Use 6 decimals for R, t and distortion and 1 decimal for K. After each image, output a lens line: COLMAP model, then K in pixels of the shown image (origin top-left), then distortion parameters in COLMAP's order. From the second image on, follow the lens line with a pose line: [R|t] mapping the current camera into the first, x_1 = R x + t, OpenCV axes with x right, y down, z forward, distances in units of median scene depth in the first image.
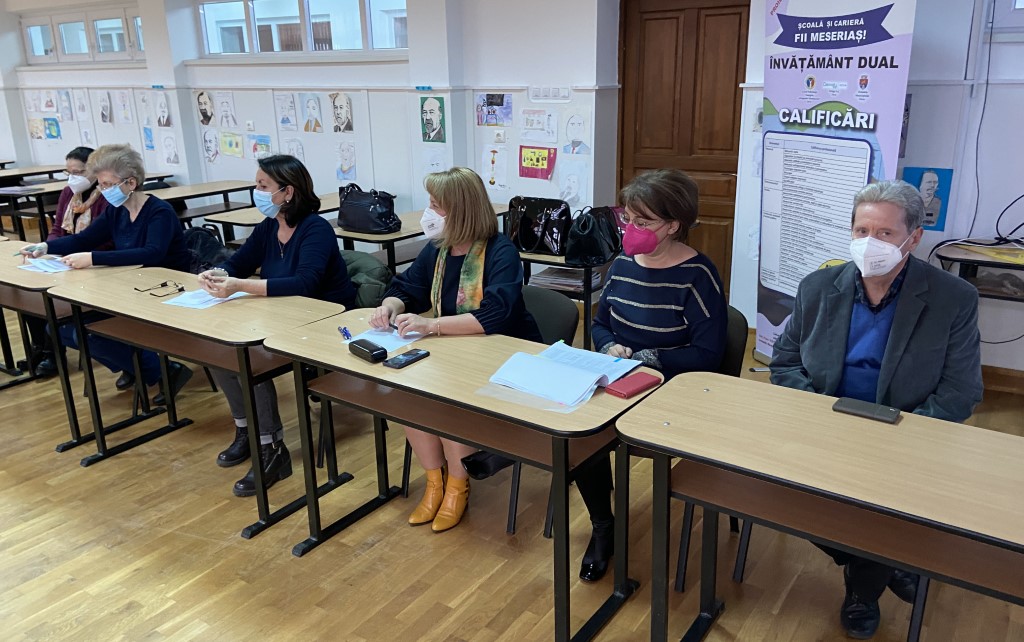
lens RADIAL K [[797.6, 0, 512.0], [0, 797.6, 321.0], [0, 0, 1]] dist [0.179135, -0.236958]
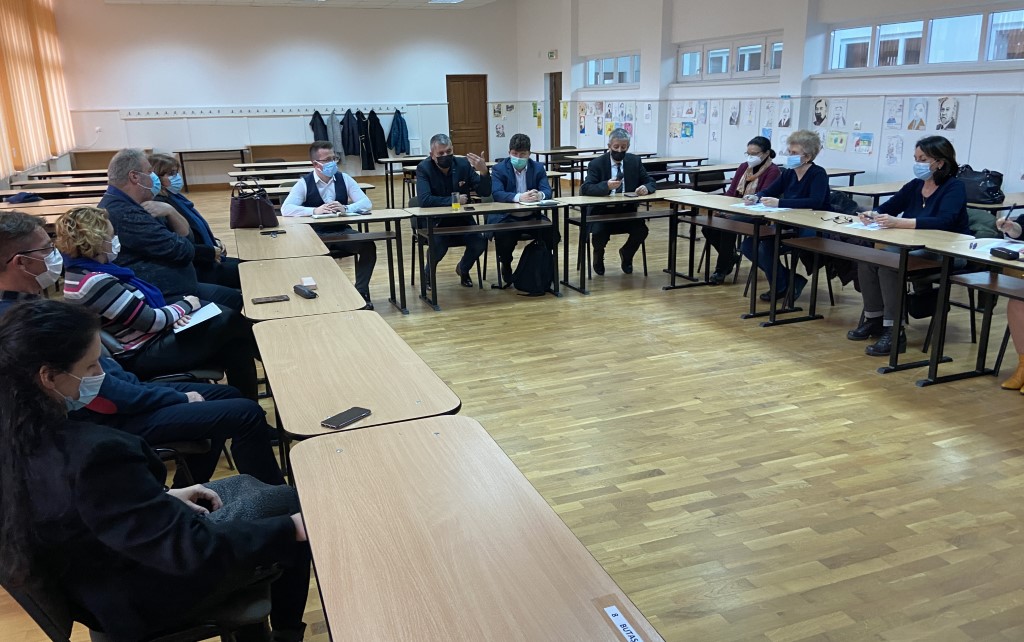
lens RADIAL K [[797.6, 0, 512.0], [0, 797.6, 321.0], [0, 0, 1]] dist [0.179135, -0.236958]
pose [[0.823525, 0.153374, -0.546154, -0.039441], [-0.161015, 0.986359, 0.034205, 0.147536], [0.543950, 0.059770, 0.836986, -0.482019]]
